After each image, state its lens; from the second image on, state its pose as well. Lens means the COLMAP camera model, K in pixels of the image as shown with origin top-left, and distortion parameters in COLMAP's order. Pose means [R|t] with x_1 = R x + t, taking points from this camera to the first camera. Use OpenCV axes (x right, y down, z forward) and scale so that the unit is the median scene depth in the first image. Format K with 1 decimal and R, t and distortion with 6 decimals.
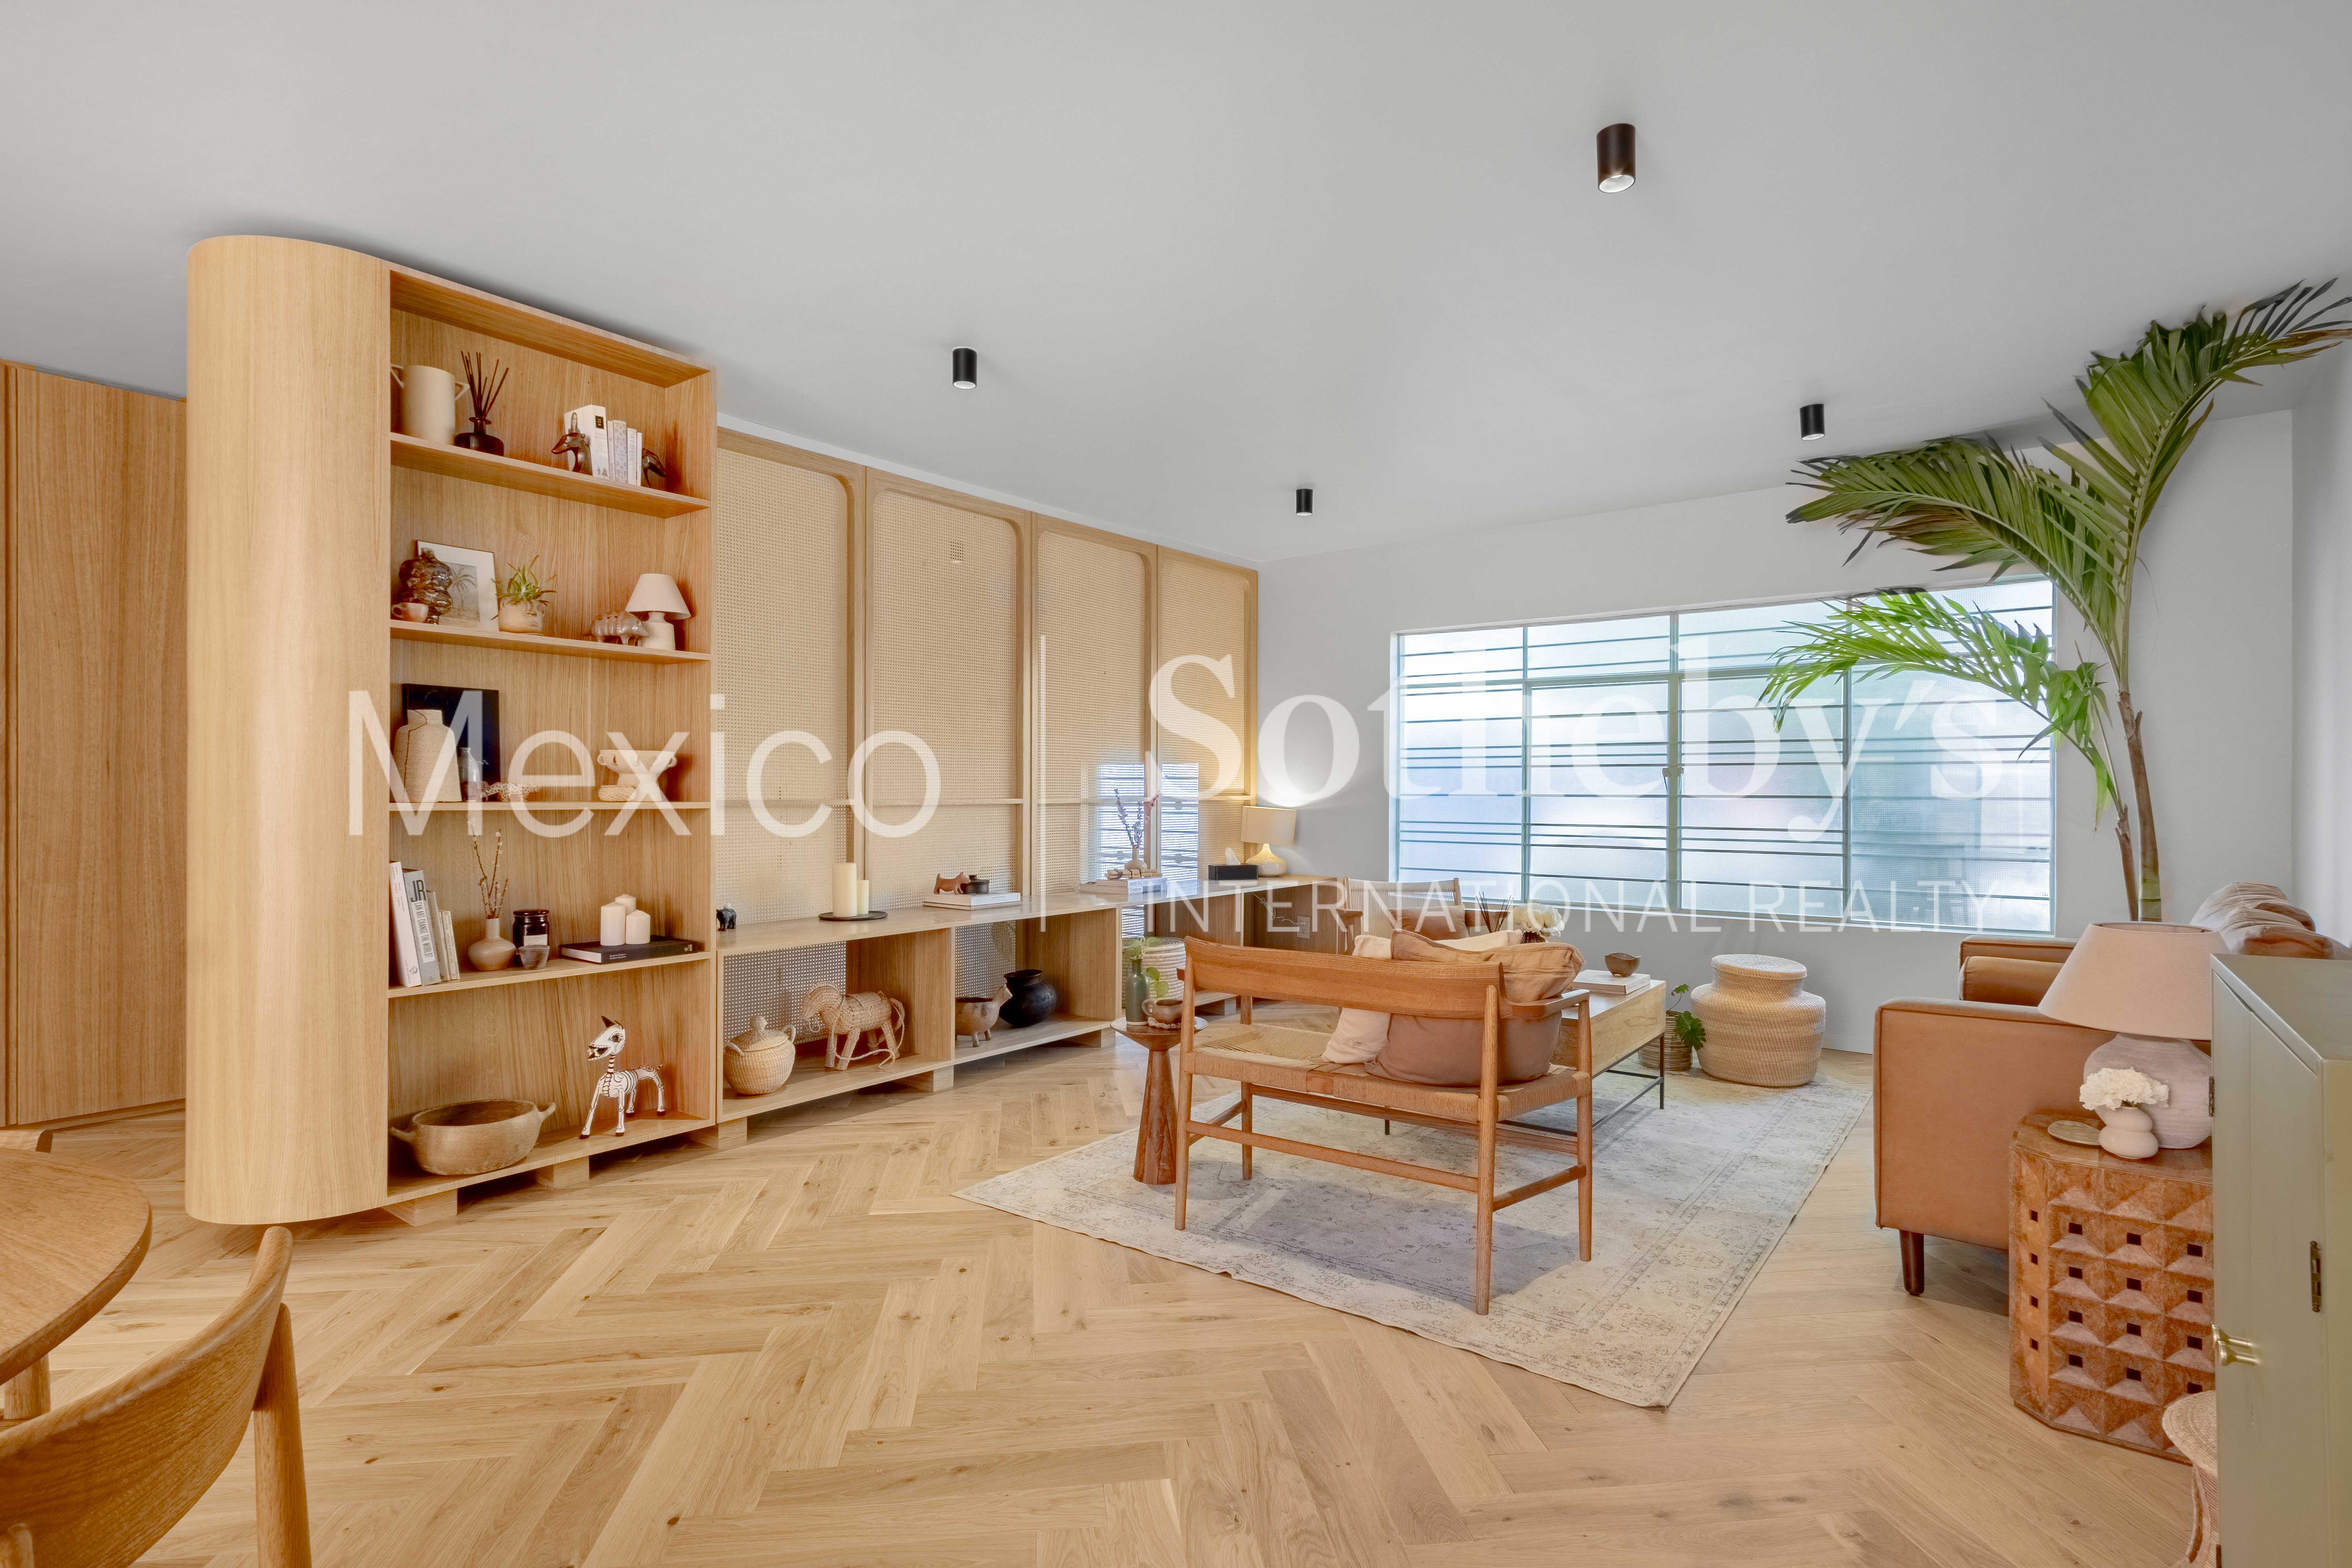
lens RADIAL K [[1178.8, 0, 1173.0], [0, 1178.8, 786.5], [0, 0, 1]] dist [-0.000292, -0.000044]
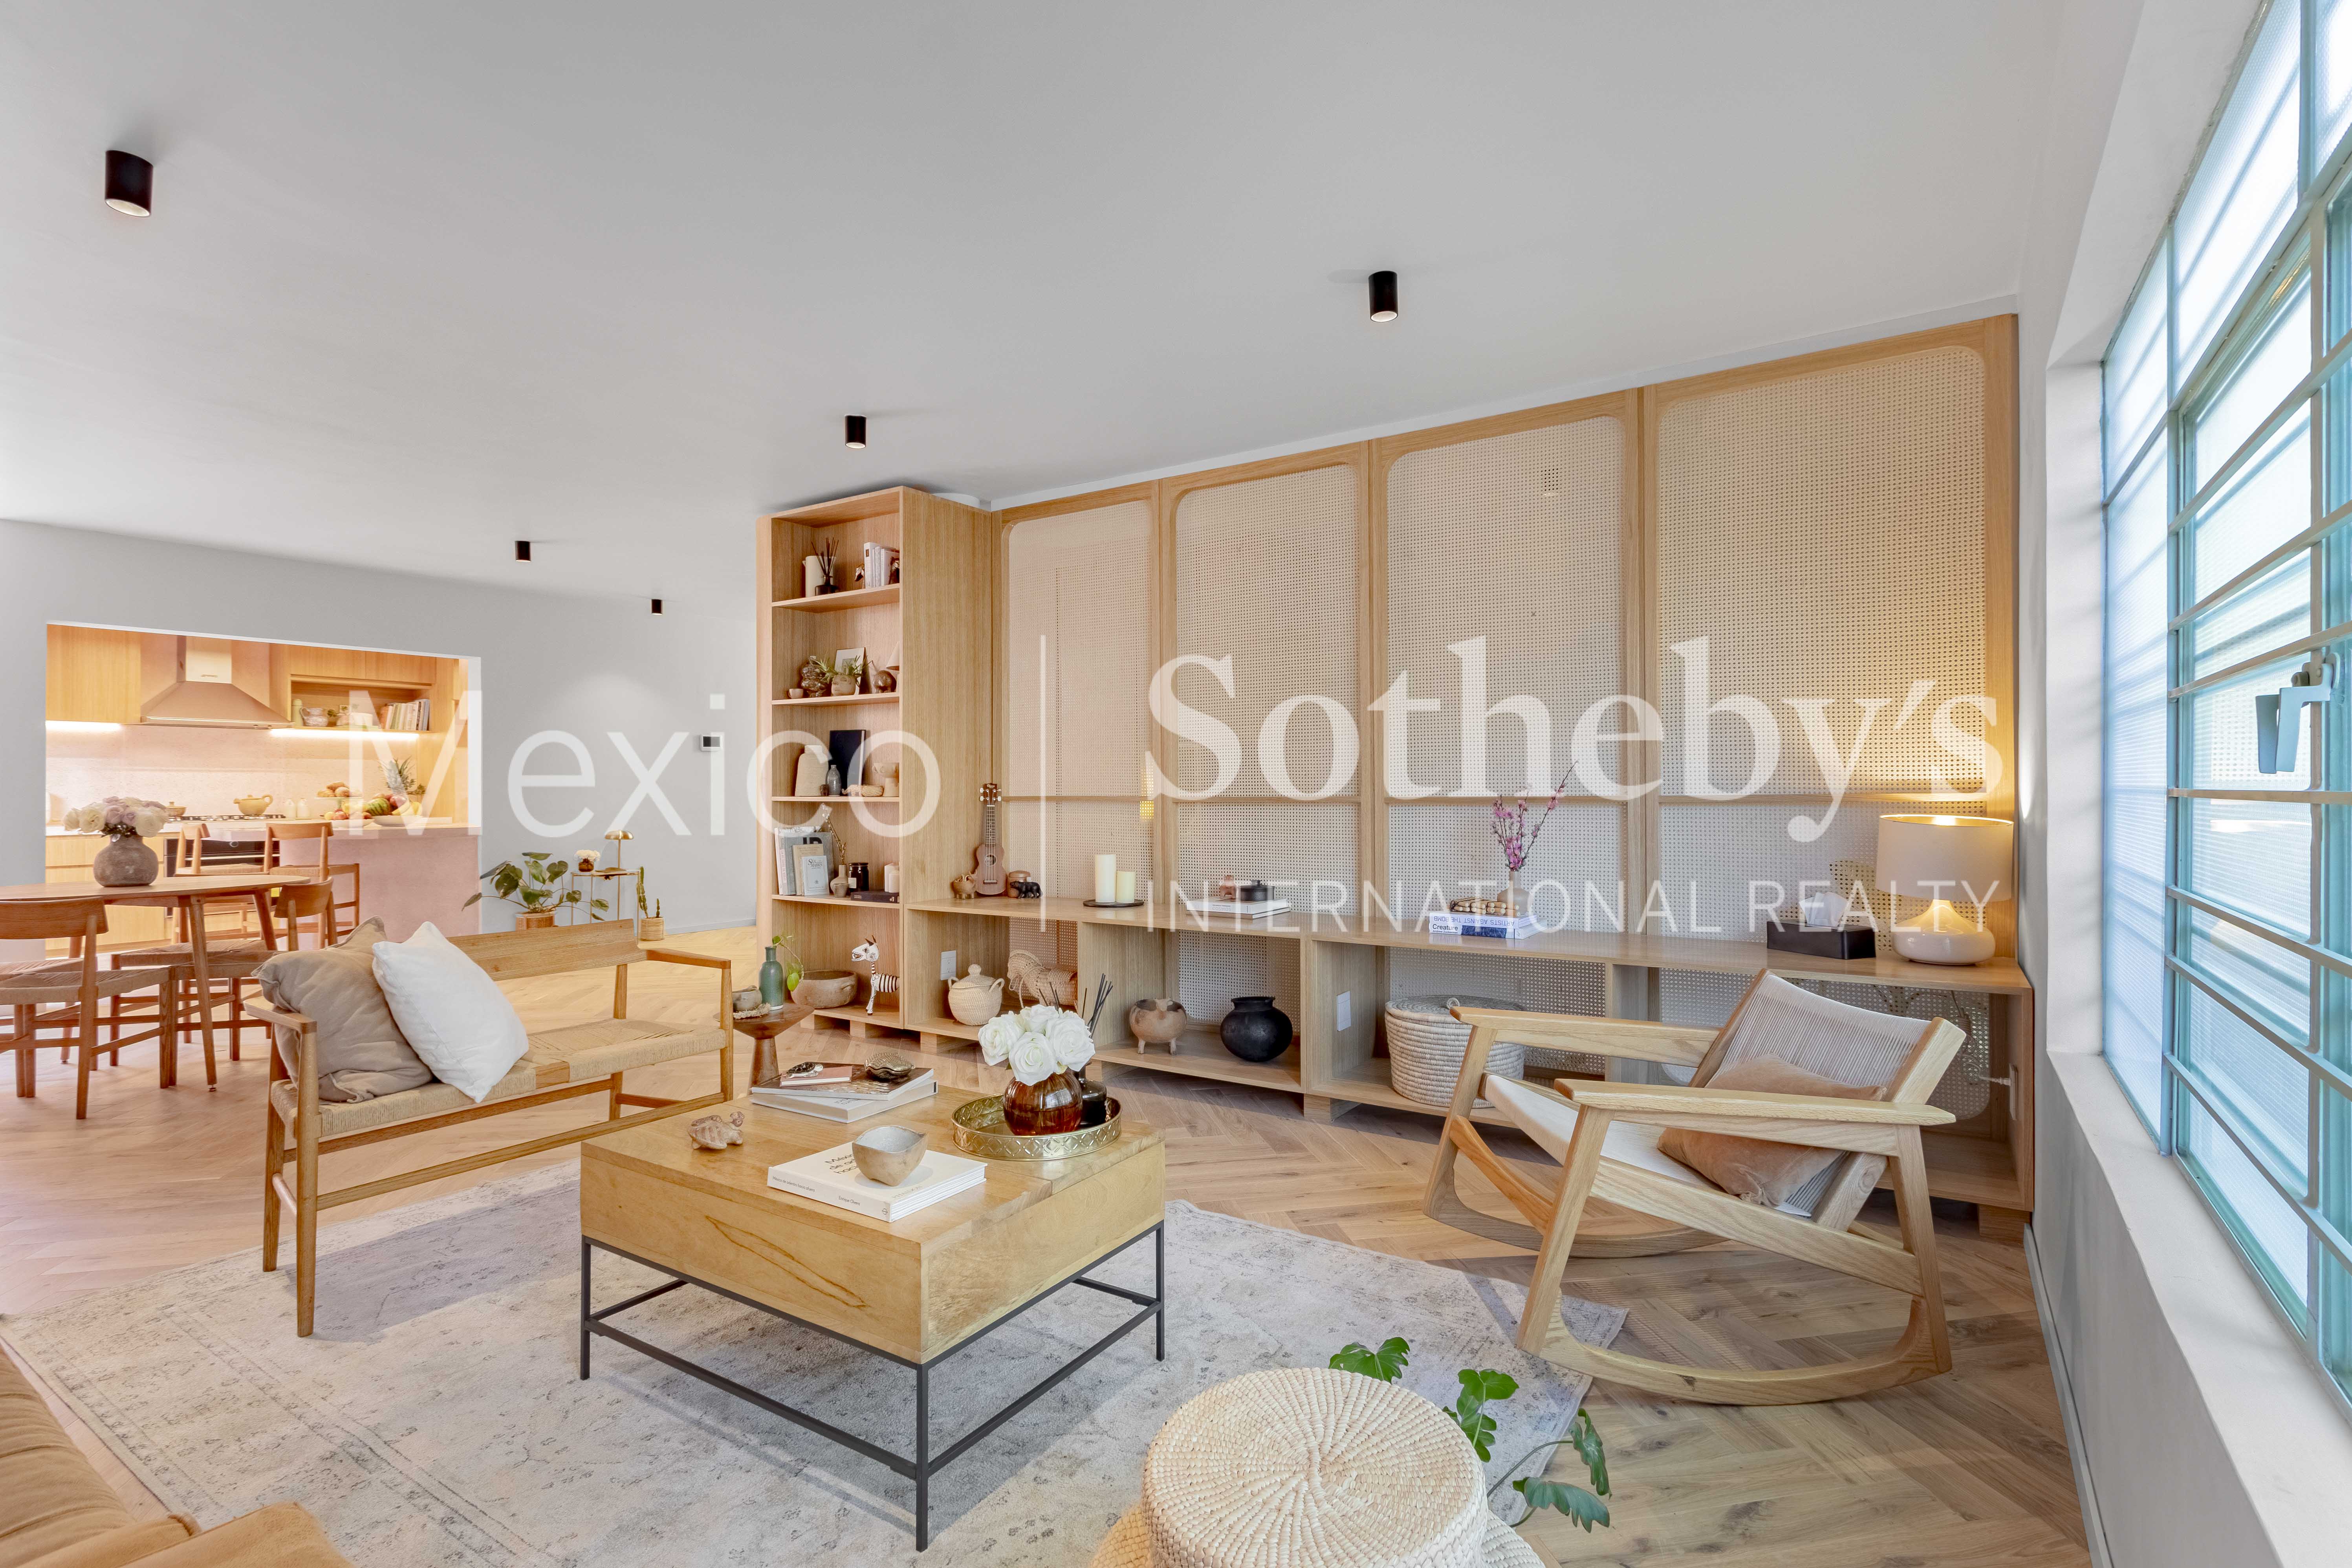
lens RADIAL K [[1099.7, 0, 1176.4], [0, 1099.7, 792.0], [0, 0, 1]] dist [0.003382, -0.000843]
pose [[0.075352, 0.001710, -0.997156, 0.798464], [0.007648, 0.999968, 0.002293, 0.004608], [0.997128, -0.007799, 0.075337, 1.046845]]
